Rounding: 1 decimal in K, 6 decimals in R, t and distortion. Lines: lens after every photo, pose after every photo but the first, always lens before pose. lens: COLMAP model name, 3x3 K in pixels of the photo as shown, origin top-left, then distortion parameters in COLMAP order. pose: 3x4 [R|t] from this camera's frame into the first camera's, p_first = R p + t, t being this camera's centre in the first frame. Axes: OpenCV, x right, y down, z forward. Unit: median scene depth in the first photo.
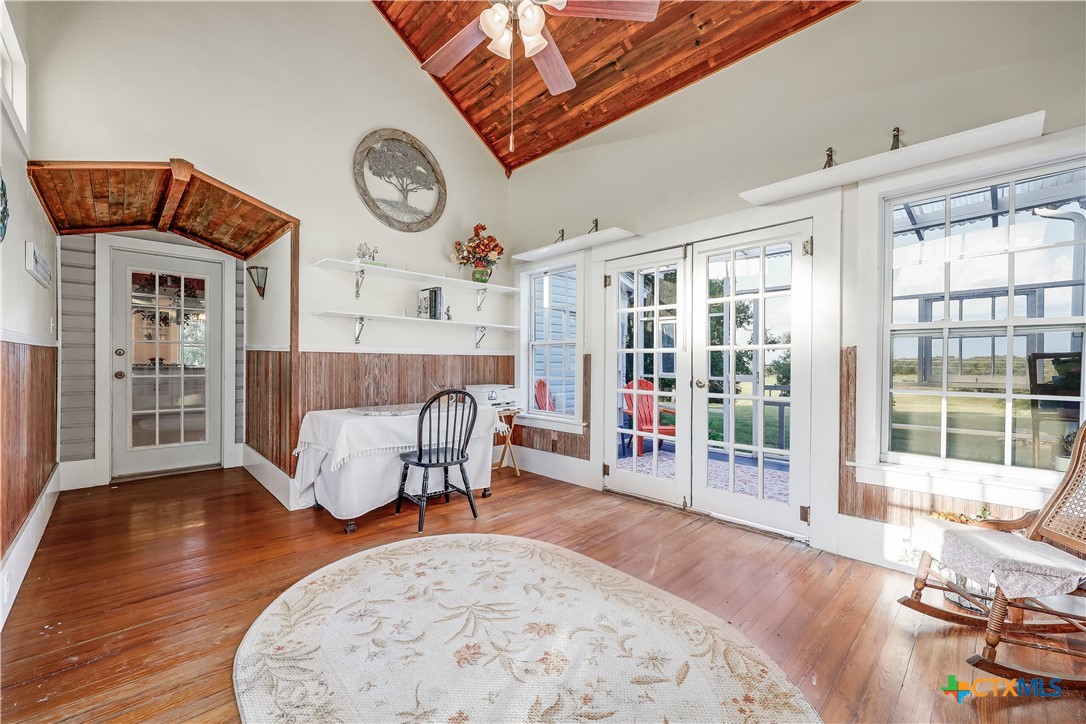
lens RADIAL K [[439.0, 0, 547.1], [0, 439.0, 364.0], [0, 0, 1]] dist [0.000452, 0.000001]
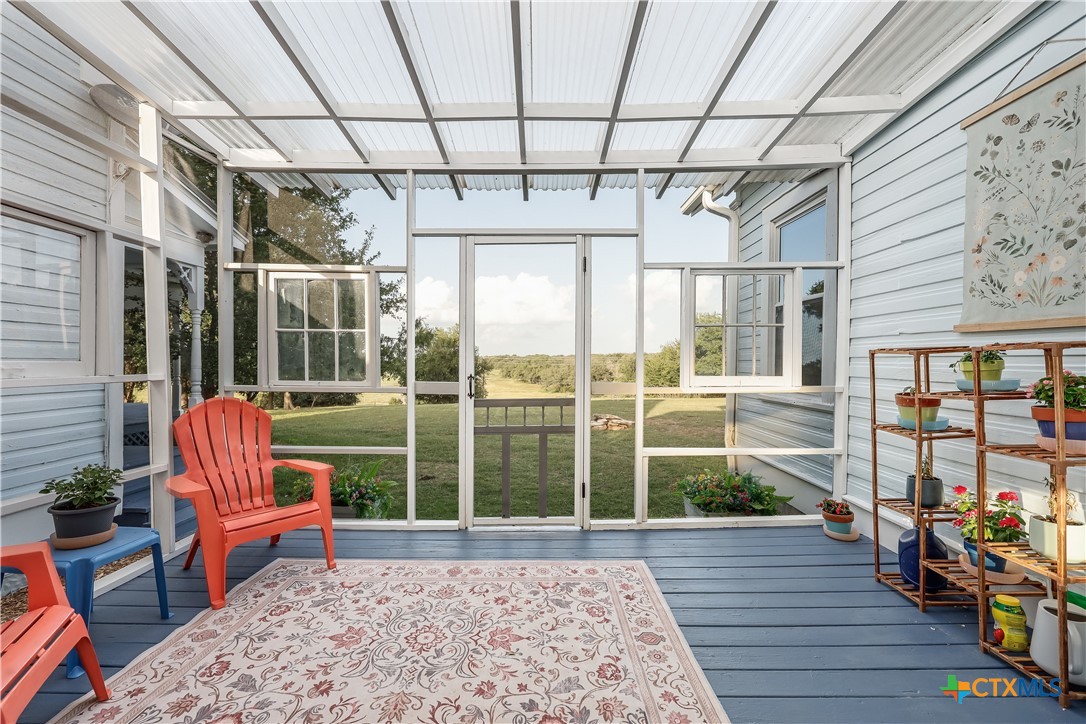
lens RADIAL K [[439.0, 0, 544.0], [0, 439.0, 365.0], [0, 0, 1]] dist [0.000452, 0.000001]
pose [[0.688363, -0.012914, 0.725251, 0.106307], [0.005670, 0.999907, 0.012423, -0.000254], [-0.725344, -0.004439, 0.688372, 0.431080]]
